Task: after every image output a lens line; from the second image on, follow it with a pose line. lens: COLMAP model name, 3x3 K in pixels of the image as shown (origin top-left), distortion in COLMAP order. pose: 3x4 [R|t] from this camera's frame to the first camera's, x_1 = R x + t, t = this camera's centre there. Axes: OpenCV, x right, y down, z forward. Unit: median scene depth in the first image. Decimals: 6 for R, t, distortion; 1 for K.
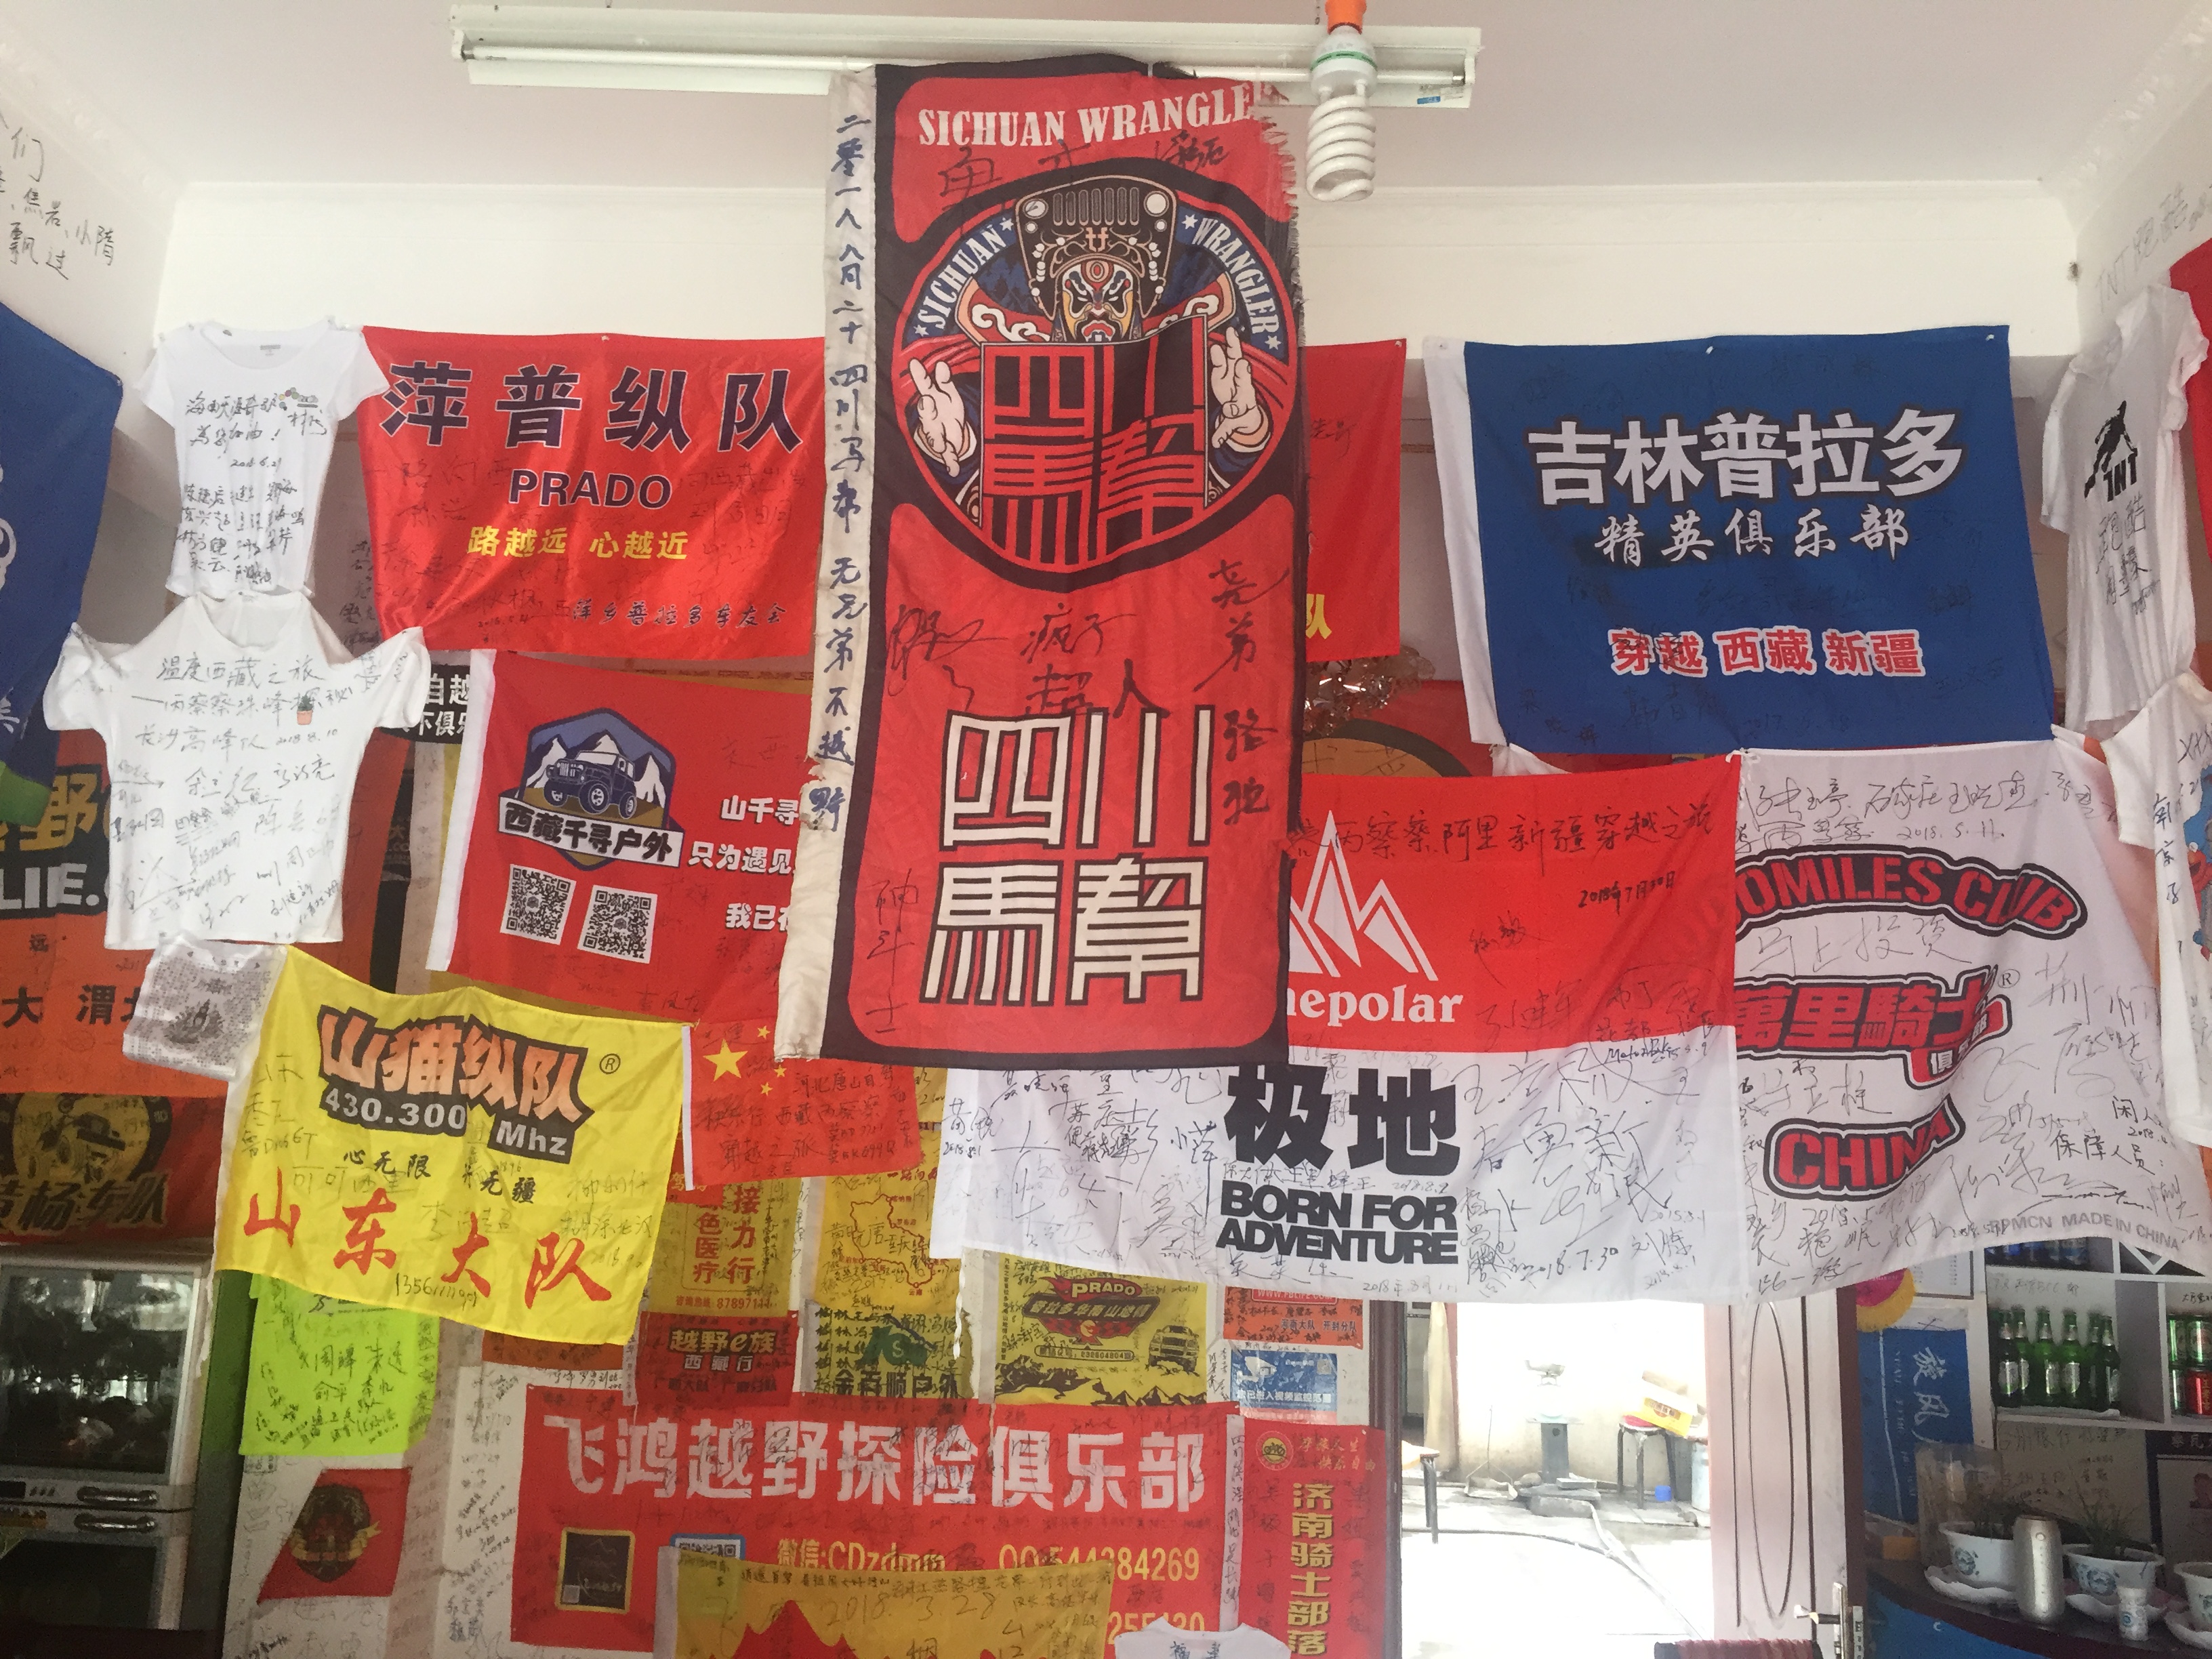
lens RADIAL K [[1924.1, 0, 1116.3], [0, 1924.1, 797.7], [0, 0, 1]] dist [0.085316, -0.113729]
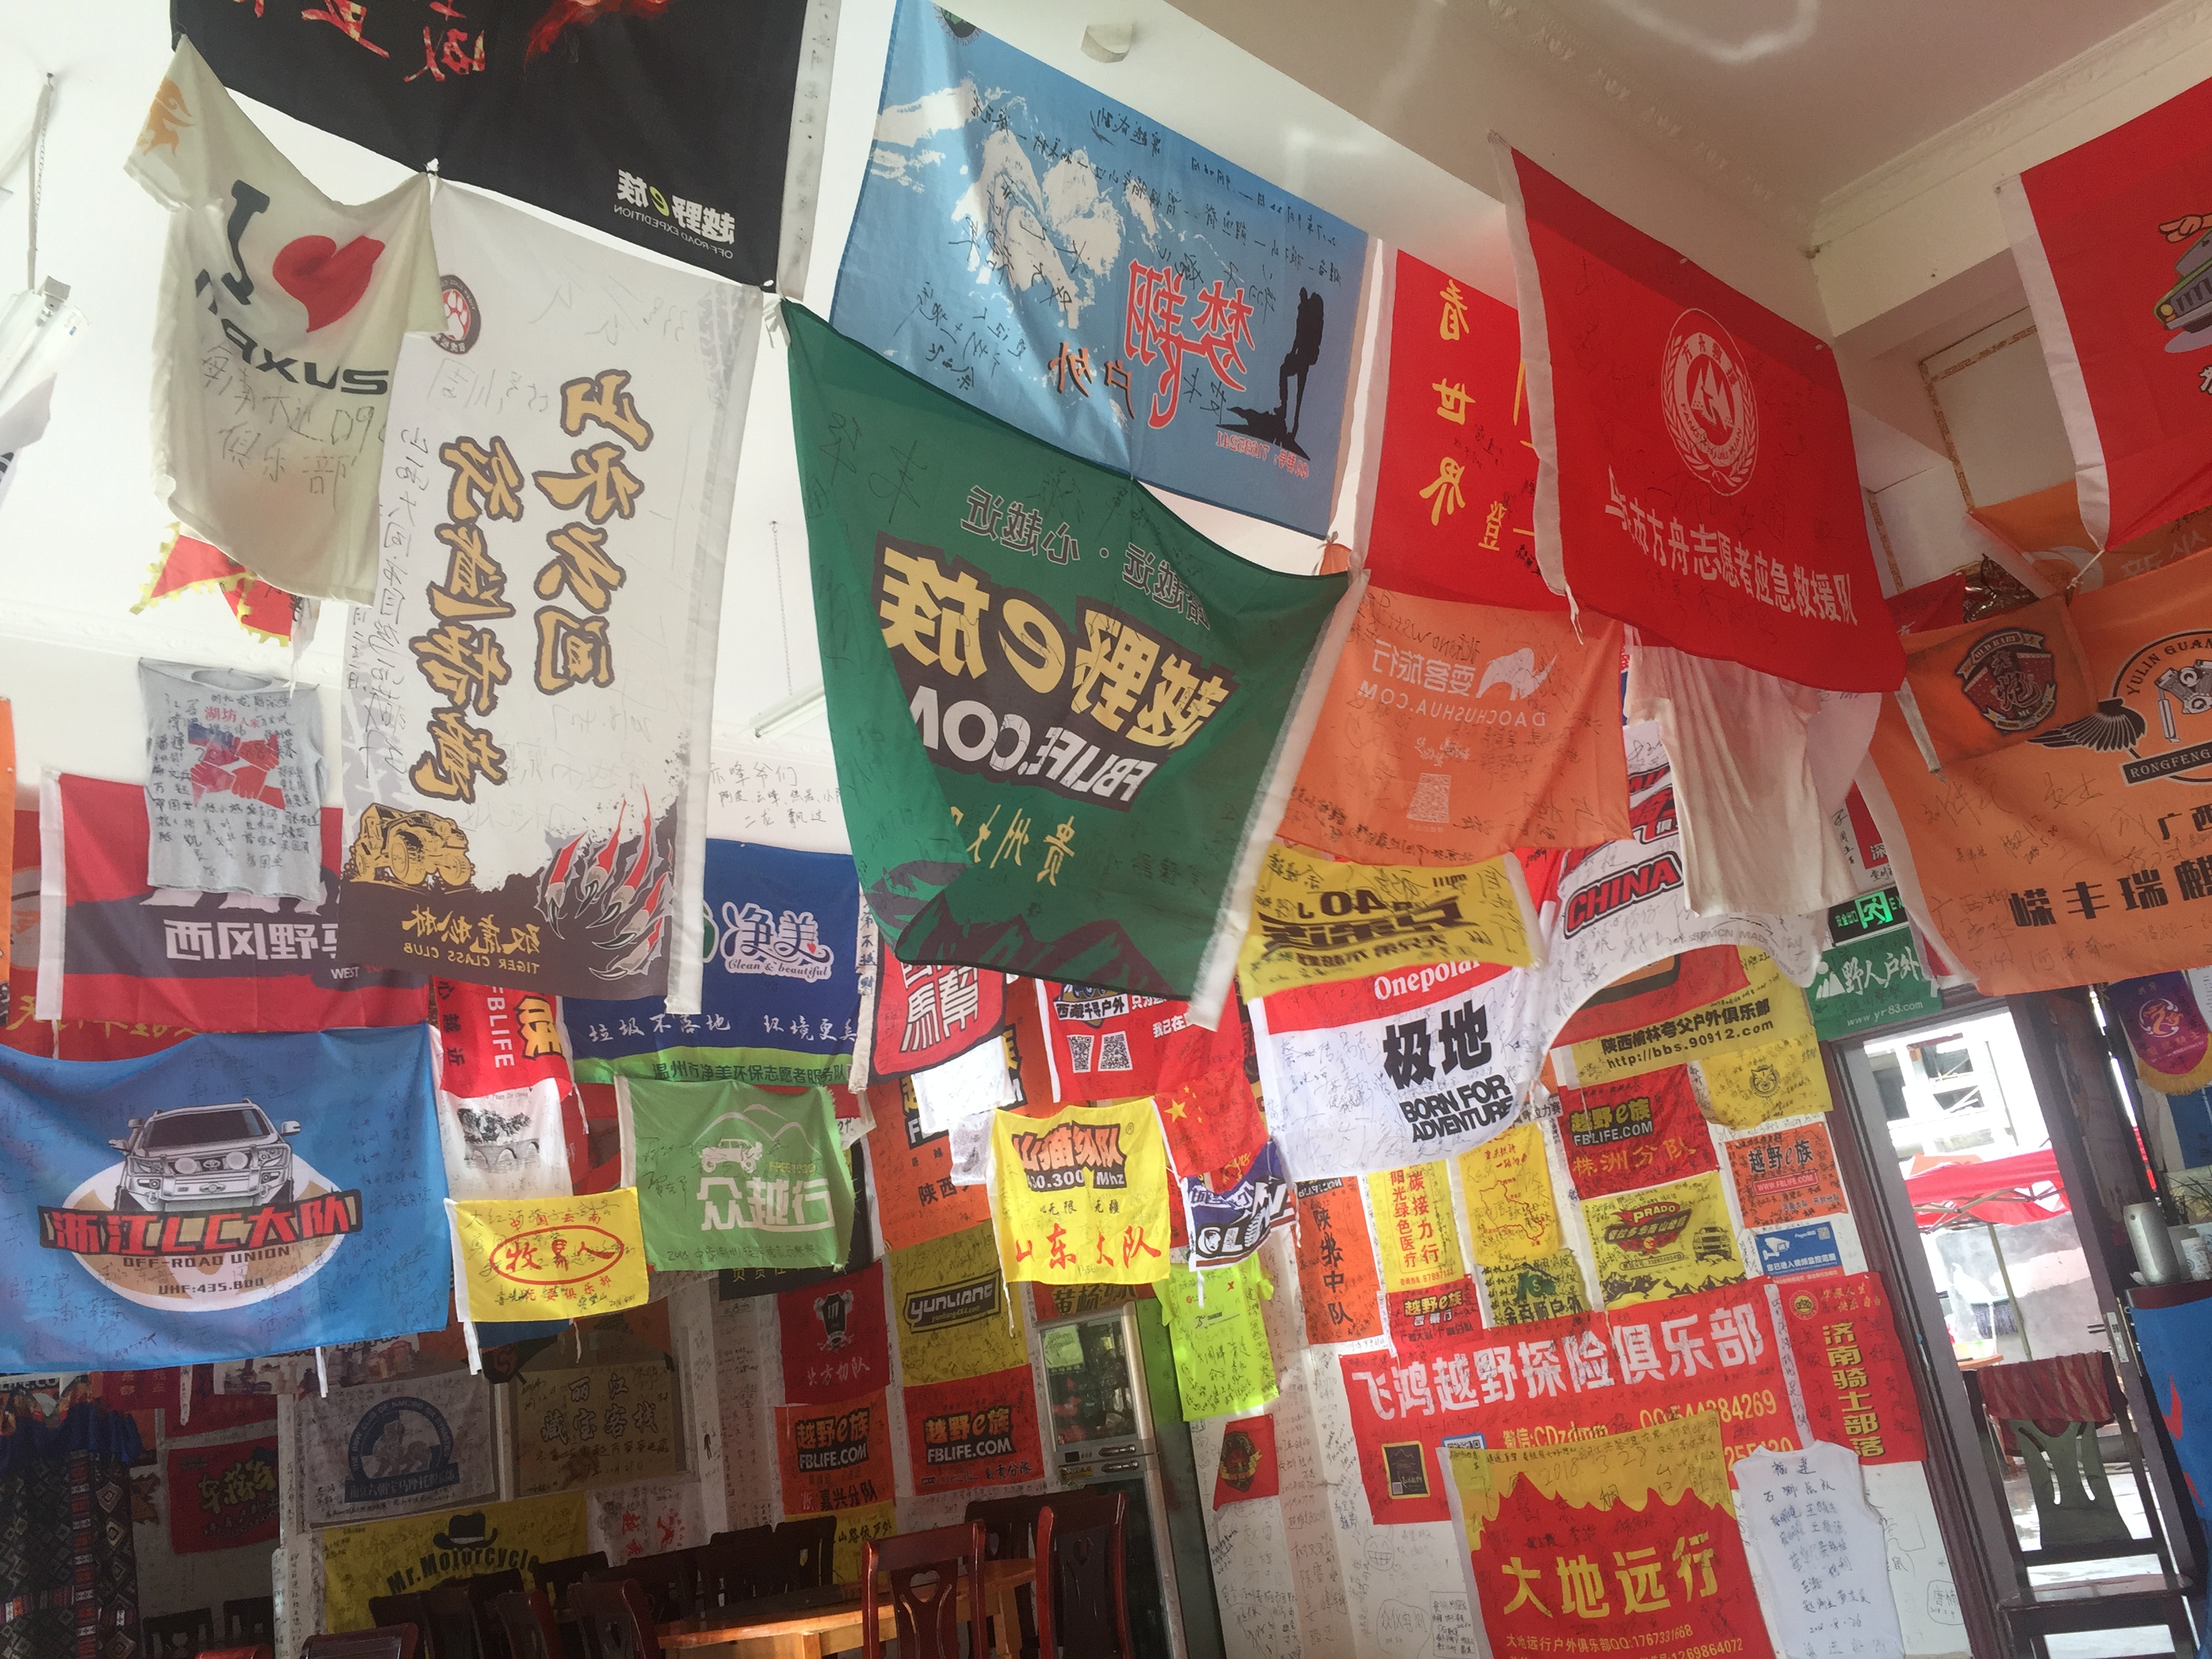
lens RADIAL K [[1924.1, 0, 1079.2], [0, 1924.1, 836.3], [0, 0, 1]] dist [0.085316, -0.113729]
pose [[0.712354, -0.338600, -0.614738, 0.630819], [0.296328, 0.939123, -0.173889, 0.129821], [0.636193, -0.058293, 0.769324, -0.263410]]
